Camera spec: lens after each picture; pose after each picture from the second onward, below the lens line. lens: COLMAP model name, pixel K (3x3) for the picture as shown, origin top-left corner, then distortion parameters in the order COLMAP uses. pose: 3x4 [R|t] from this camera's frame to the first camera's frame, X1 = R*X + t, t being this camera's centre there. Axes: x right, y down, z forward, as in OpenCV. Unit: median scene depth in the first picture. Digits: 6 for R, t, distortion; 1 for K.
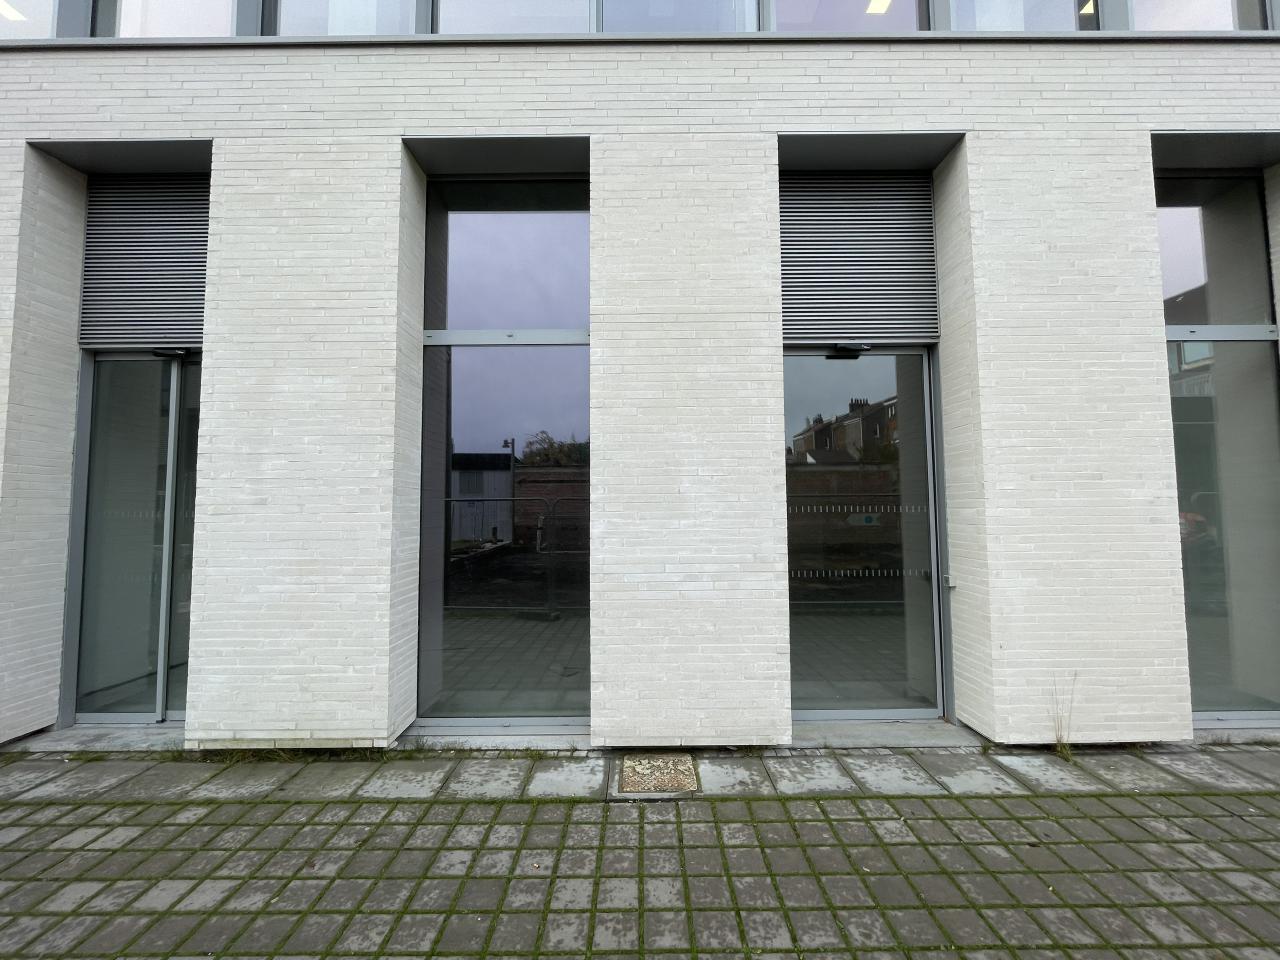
lens RADIAL K [[502.8, 0, 640.9], [0, 502.8, 493.5], [0, 0, 1]] dist [-0.002516, -0.000259]
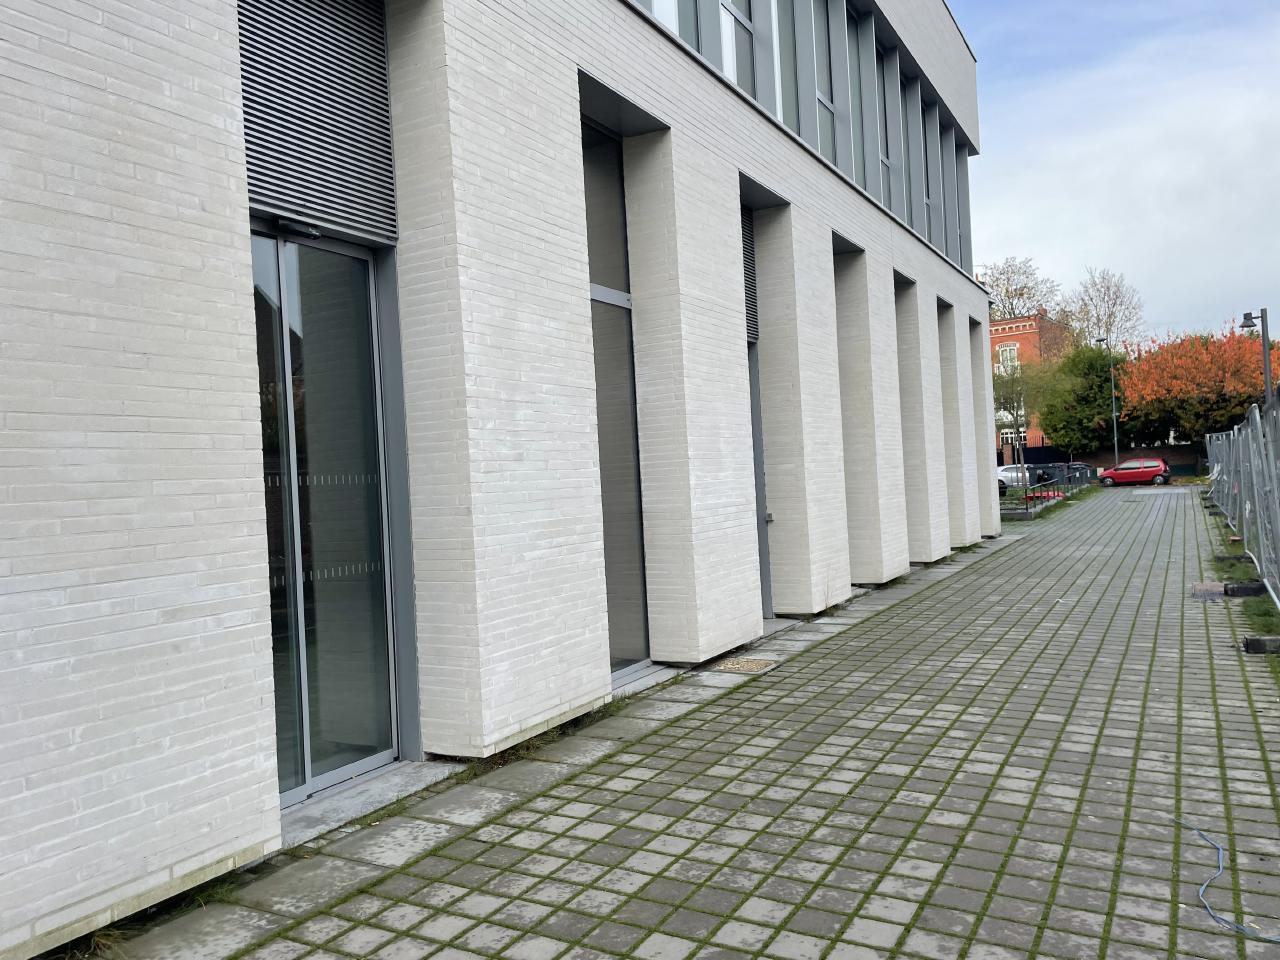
lens RADIAL K [[961.9, 0, 640.8], [0, 961.9, 473.4], [0, 0, 1]] dist [0.061382, 0.002307]
pose [[0.490695, -0.011922, 0.871250, -2.088557], [-0.002891, 0.999879, 0.015310, 0.018522], [-0.871327, -0.010032, 0.490601, 0.004116]]
